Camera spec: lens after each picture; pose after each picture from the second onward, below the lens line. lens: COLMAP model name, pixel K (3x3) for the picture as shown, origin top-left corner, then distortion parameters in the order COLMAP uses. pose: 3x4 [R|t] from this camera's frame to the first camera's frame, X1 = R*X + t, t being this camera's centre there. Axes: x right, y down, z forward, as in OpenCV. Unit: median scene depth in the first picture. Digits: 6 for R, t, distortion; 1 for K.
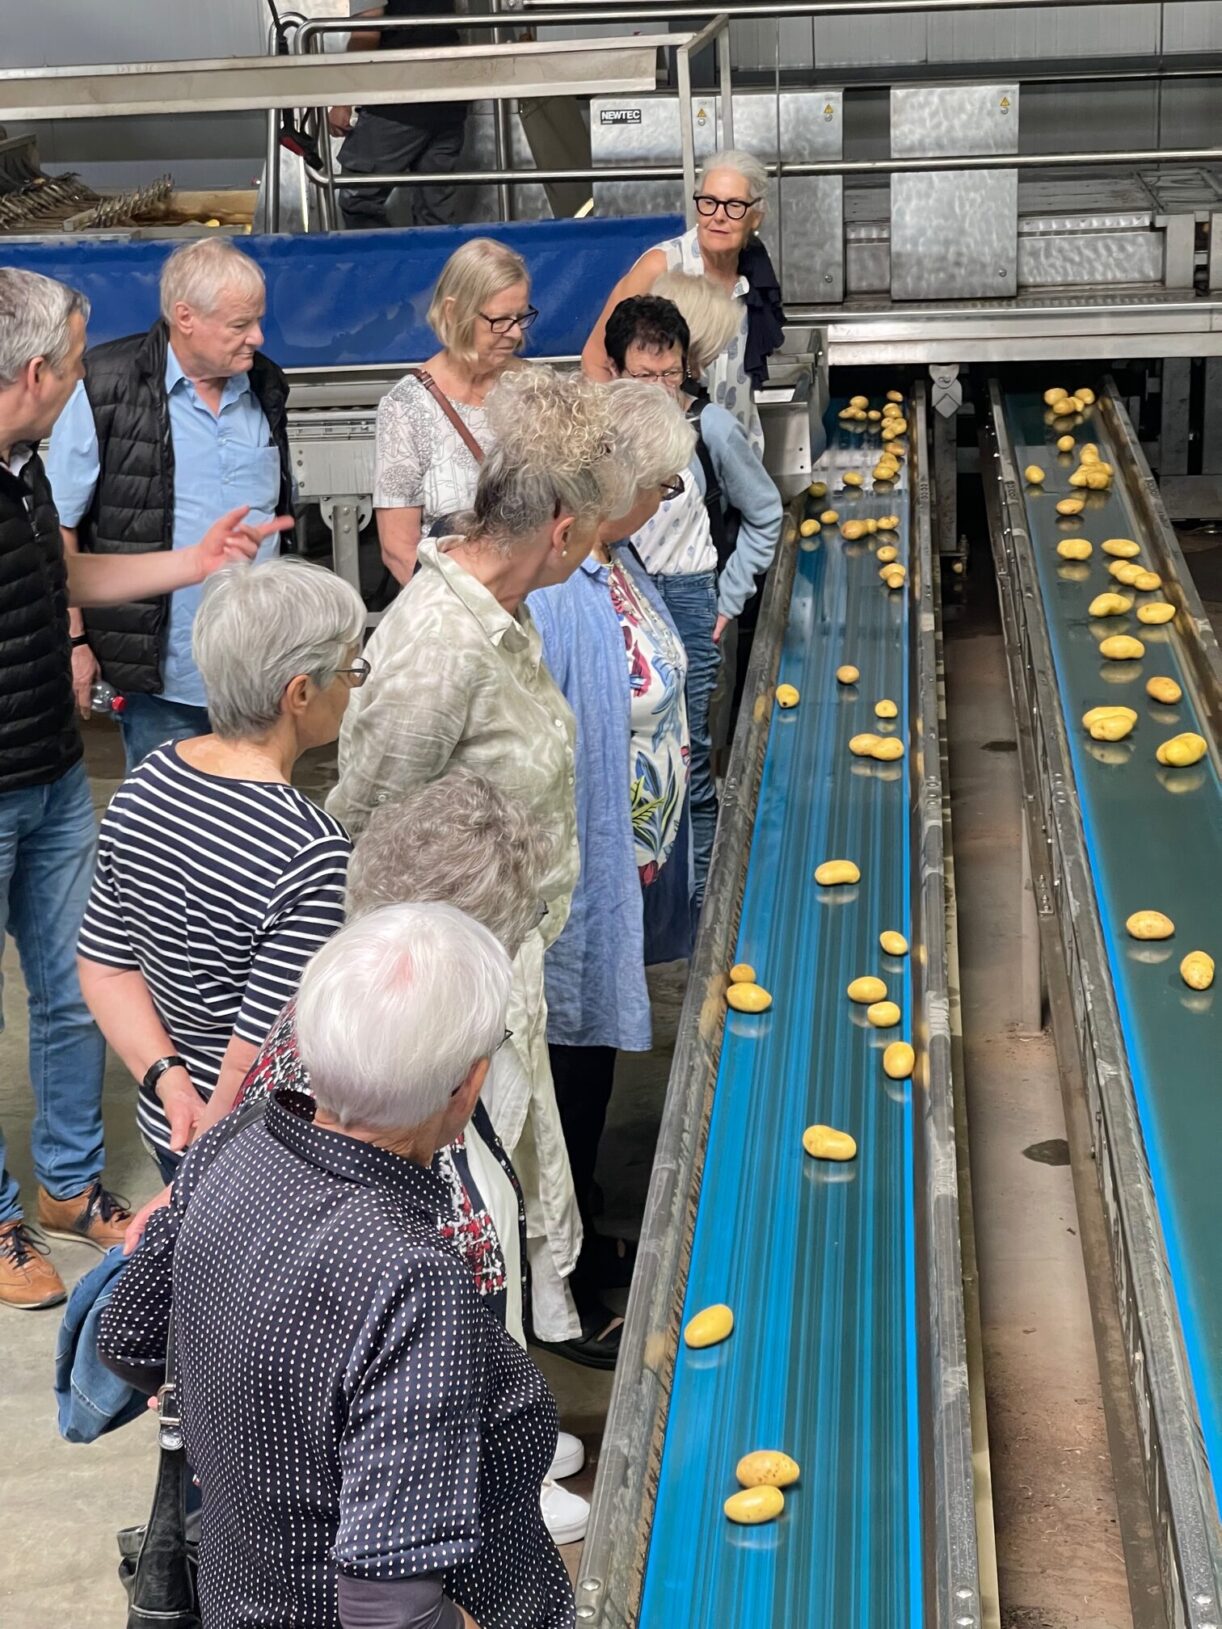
lens RADIAL K [[2938.8, 0, 611.0], [0, 2938.8, 814.5], [0, 0, 1]] dist [0.273962, -1.027687]
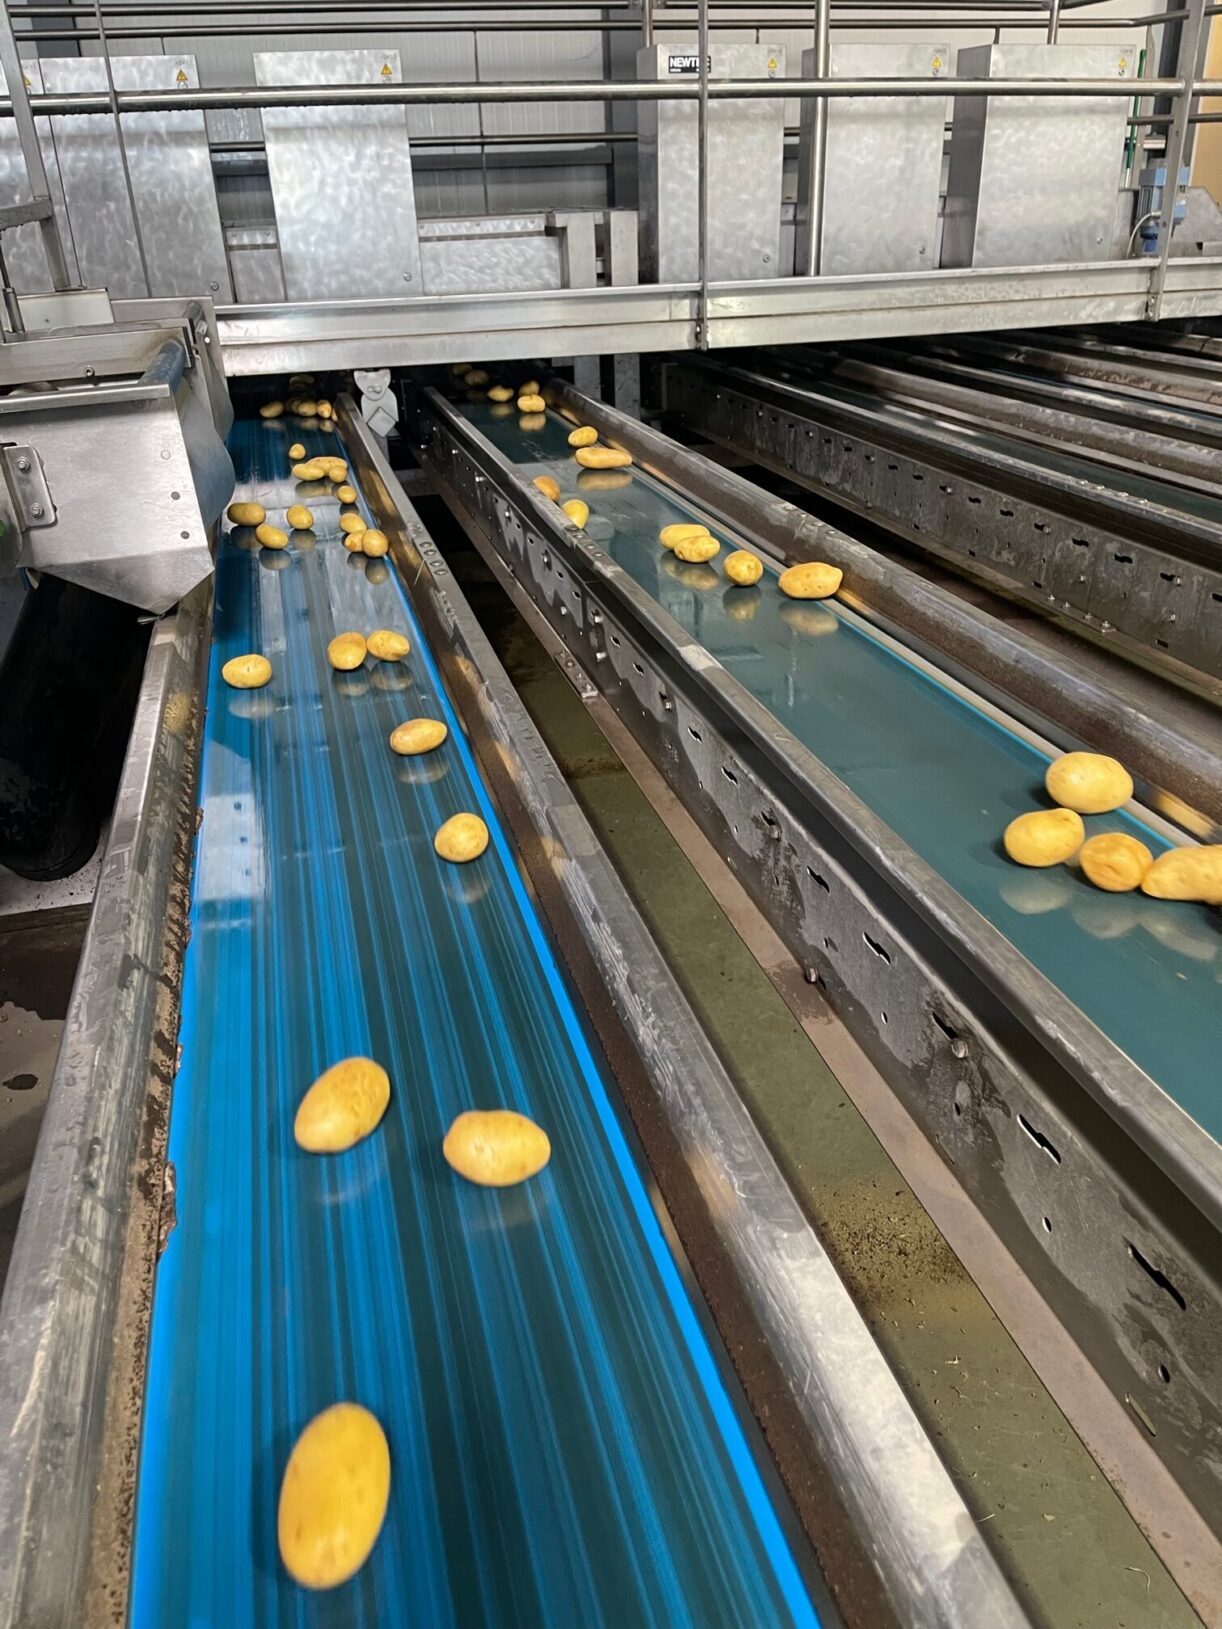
lens RADIAL K [[1257.2, 0, 611.0], [0, 1257.2, 814.5], [0, 0, 1]] dist [-0.006509, -0.007130]
pose [[0.938274, -0.155589, 0.308925, 0.045089], [0.109768, 0.980891, 0.160633, -0.074928], [-0.328014, -0.116808, 0.937423, 0.599901]]
